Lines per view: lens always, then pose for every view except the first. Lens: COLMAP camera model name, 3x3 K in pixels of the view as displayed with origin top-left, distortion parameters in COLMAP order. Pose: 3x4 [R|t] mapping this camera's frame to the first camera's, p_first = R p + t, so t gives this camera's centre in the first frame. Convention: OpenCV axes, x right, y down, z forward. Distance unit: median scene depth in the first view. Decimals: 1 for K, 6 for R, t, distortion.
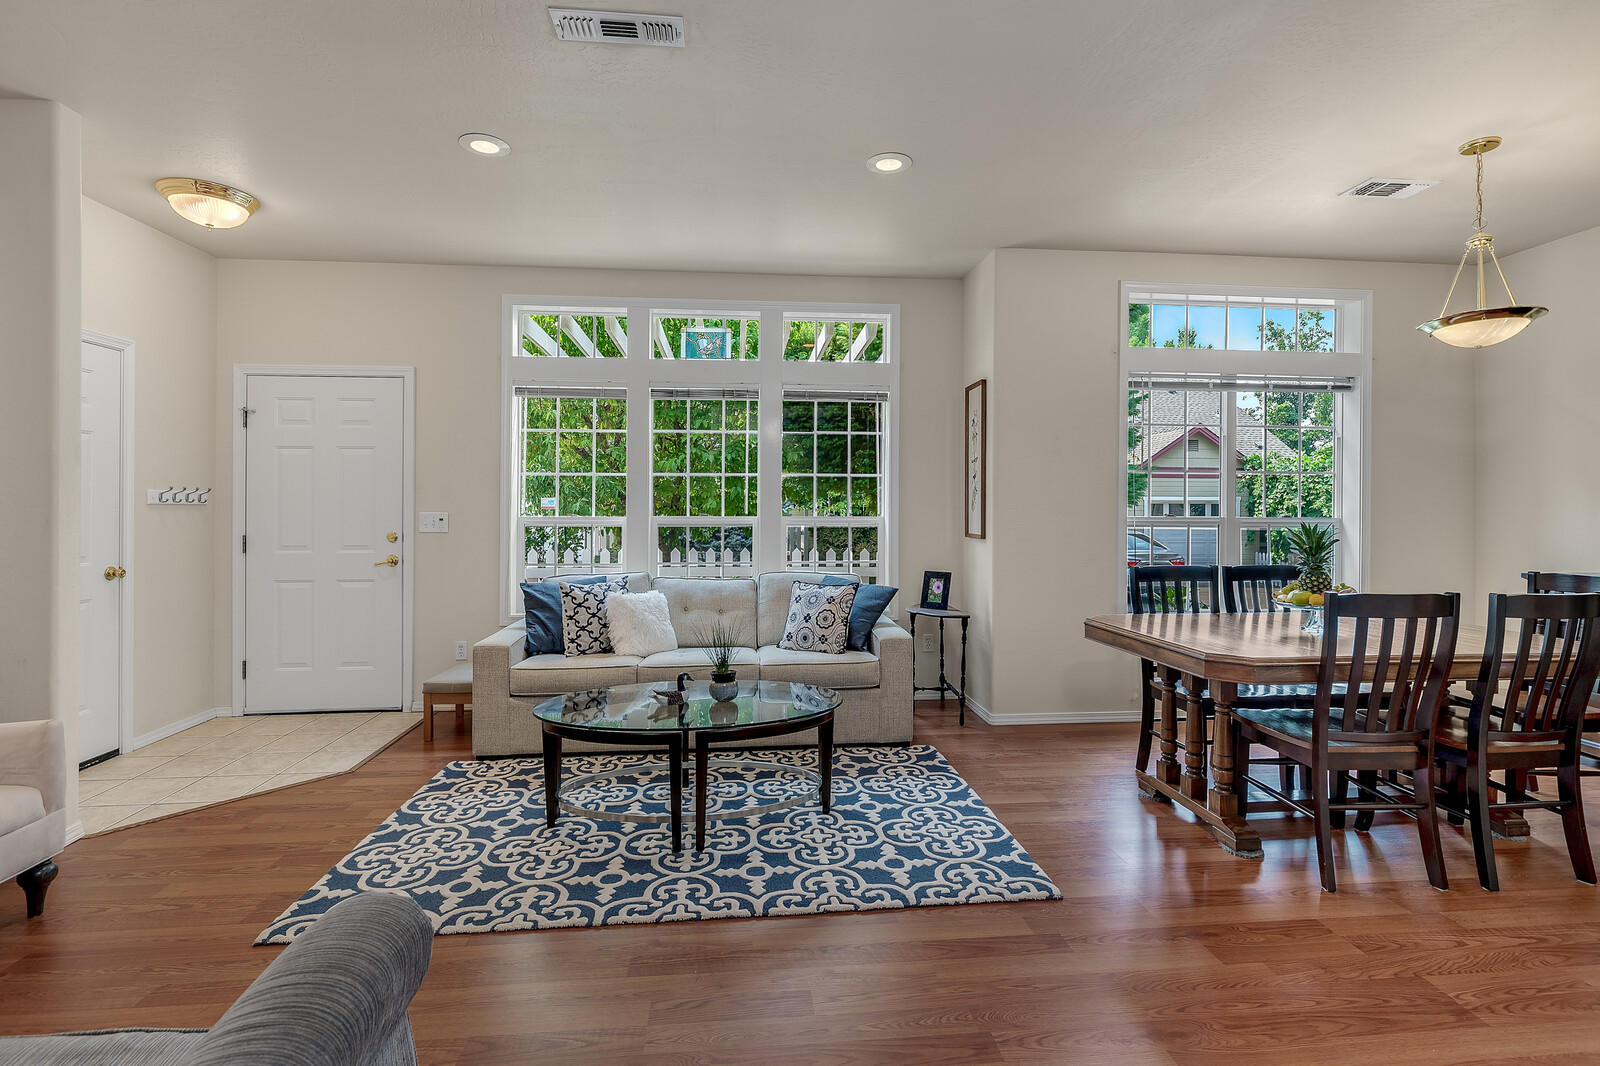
lens RADIAL K [[739.7, 0, 792.4], [0, 739.7, 509.9], [0, 0, 1]] dist [0.009966, -0.001856]
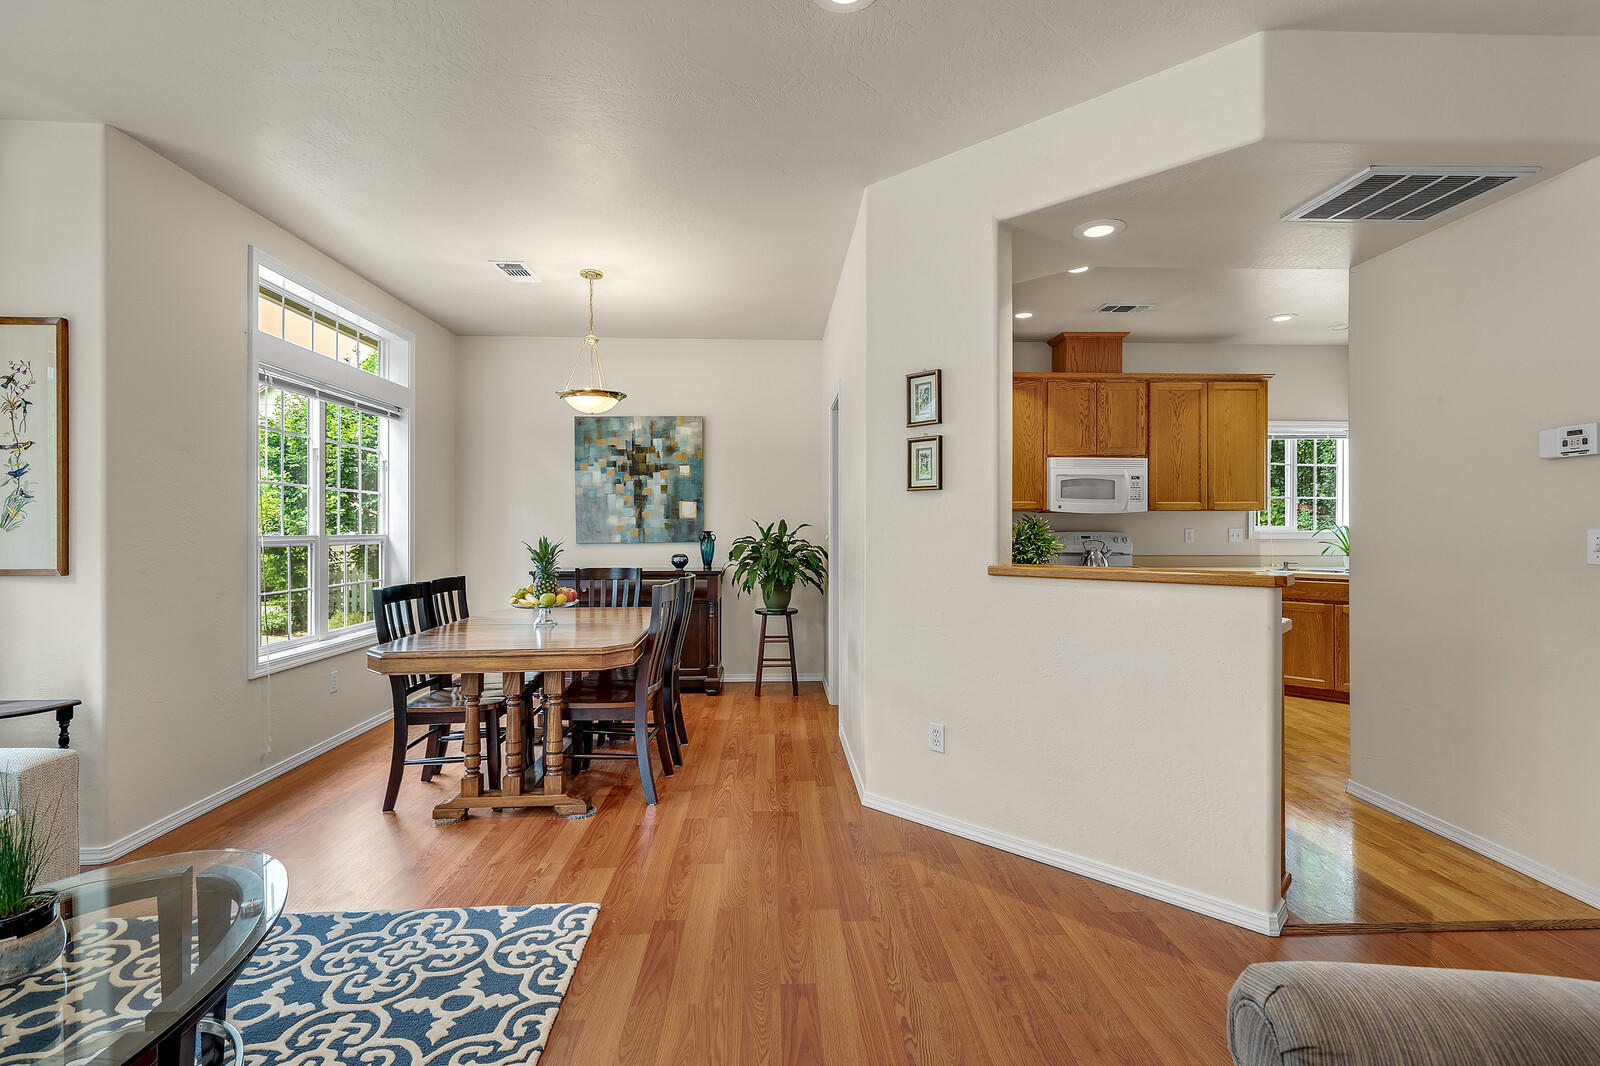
lens RADIAL K [[739.7, 0, 806.3], [0, 739.7, 522.9], [0, 0, 1]] dist [0.009966, -0.001856]
pose [[0.054652, 0.002329, 0.998503, -0.422815], [0.008849, 0.999957, -0.002817, 0.003194], [-0.998466, 0.008989, 0.054629, 0.440322]]
